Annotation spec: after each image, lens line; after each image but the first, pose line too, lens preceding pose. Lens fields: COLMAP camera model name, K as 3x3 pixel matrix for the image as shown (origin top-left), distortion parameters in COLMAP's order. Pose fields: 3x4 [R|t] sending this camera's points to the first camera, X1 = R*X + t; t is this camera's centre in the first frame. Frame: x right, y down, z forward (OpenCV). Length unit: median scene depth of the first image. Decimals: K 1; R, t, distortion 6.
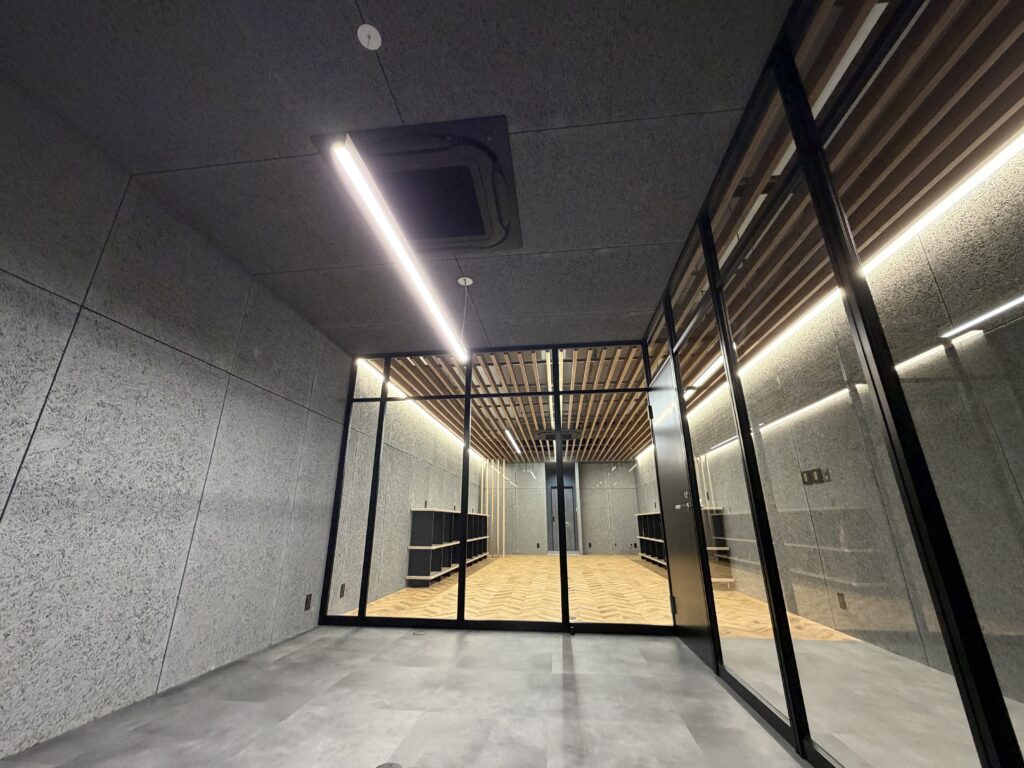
lens RADIAL K [[407.3, 0, 509.4], [0, 407.3, 385.0], [0, 0, 1]] dist [-0.001881, 0.000425]
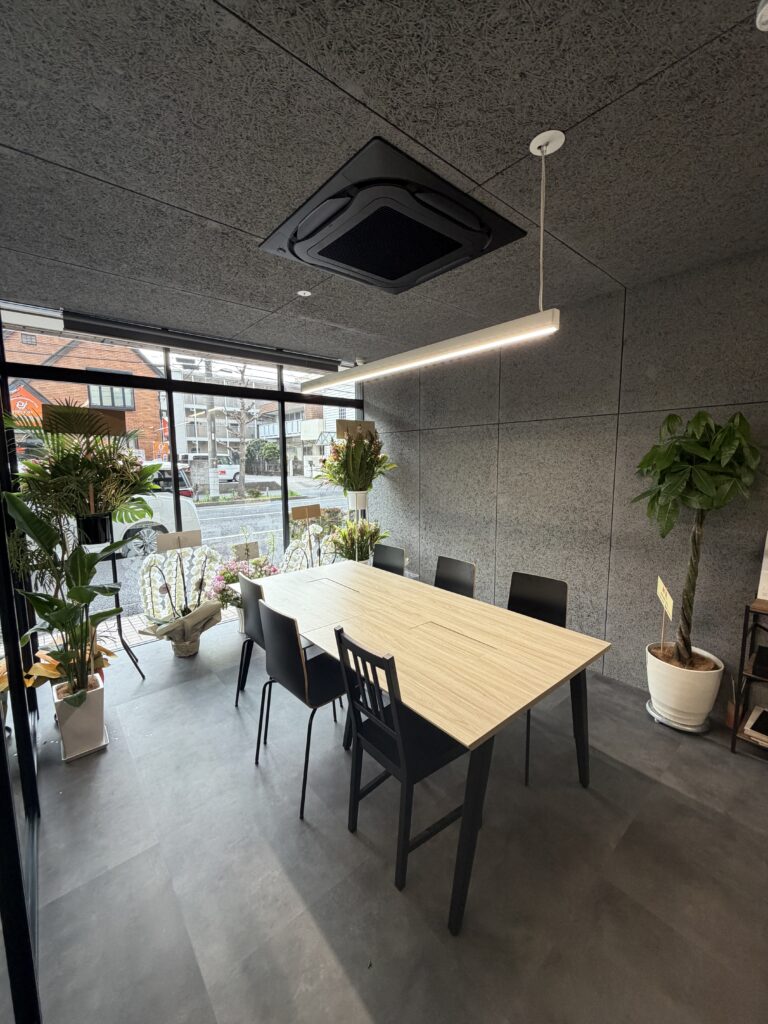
lens RADIAL K [[407.3, 0, 387.0], [0, 407.3, 506.0], [0, 0, 1]] dist [-0.001881, 0.000425]
pose [[-0.679724, 0.091814, -0.727699, 0.491397], [0.242918, 0.964322, -0.105234, 0.179208], [0.692074, -0.248301, -0.677776, 1.438900]]
